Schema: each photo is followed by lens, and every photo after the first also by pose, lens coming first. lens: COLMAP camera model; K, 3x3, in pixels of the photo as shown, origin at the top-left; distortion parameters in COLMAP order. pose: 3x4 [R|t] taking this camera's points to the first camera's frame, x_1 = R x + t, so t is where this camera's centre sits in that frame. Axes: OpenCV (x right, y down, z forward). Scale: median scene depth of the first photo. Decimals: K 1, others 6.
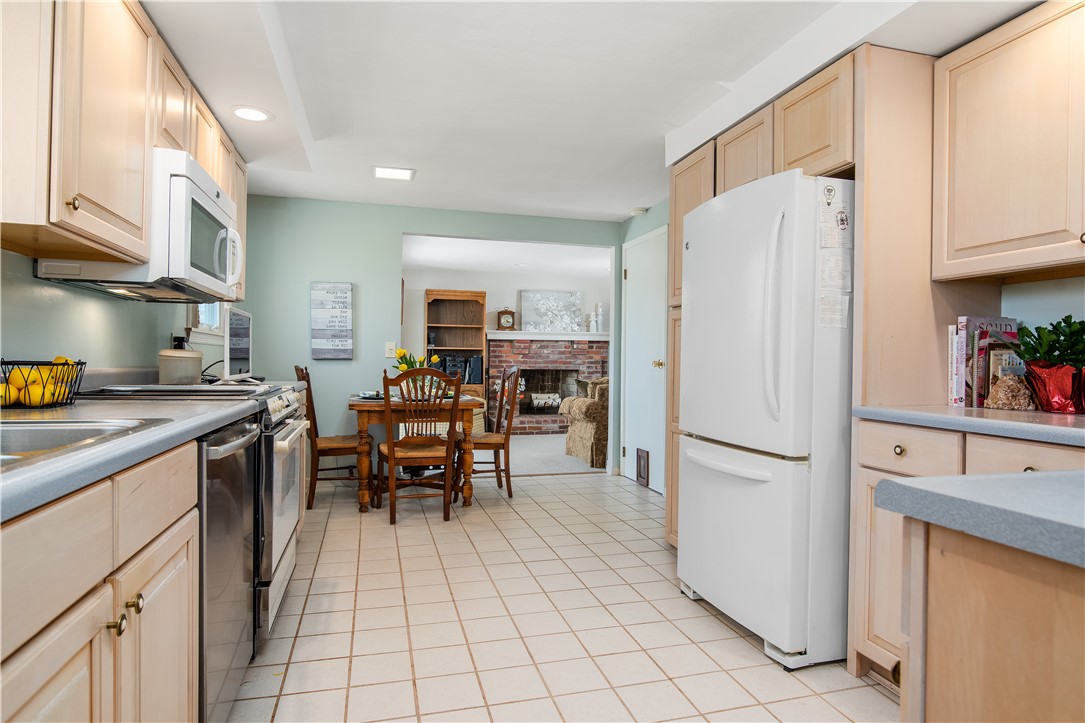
lens RADIAL K [[621.7, 0, 546.8], [0, 621.7, 363.4], [0, 0, 1]] dist [-0.004817, 0.000446]
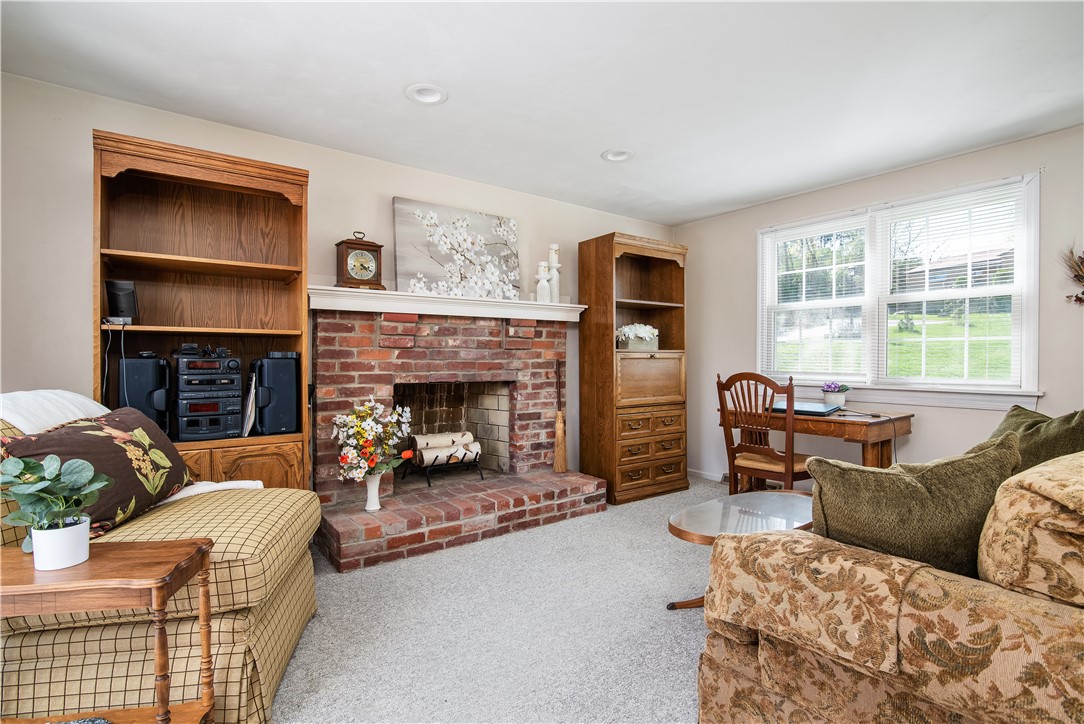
lens RADIAL K [[515.8, 0, 535.8], [0, 515.8, 363.6], [0, 0, 1]] dist [-0.011975, -0.000440]
pose [[0.935195, -0.012482, 0.353914, -0.077322], [0.008930, 0.999892, 0.011666, -0.007661], [-0.354021, -0.007750, 0.935205, 0.643960]]
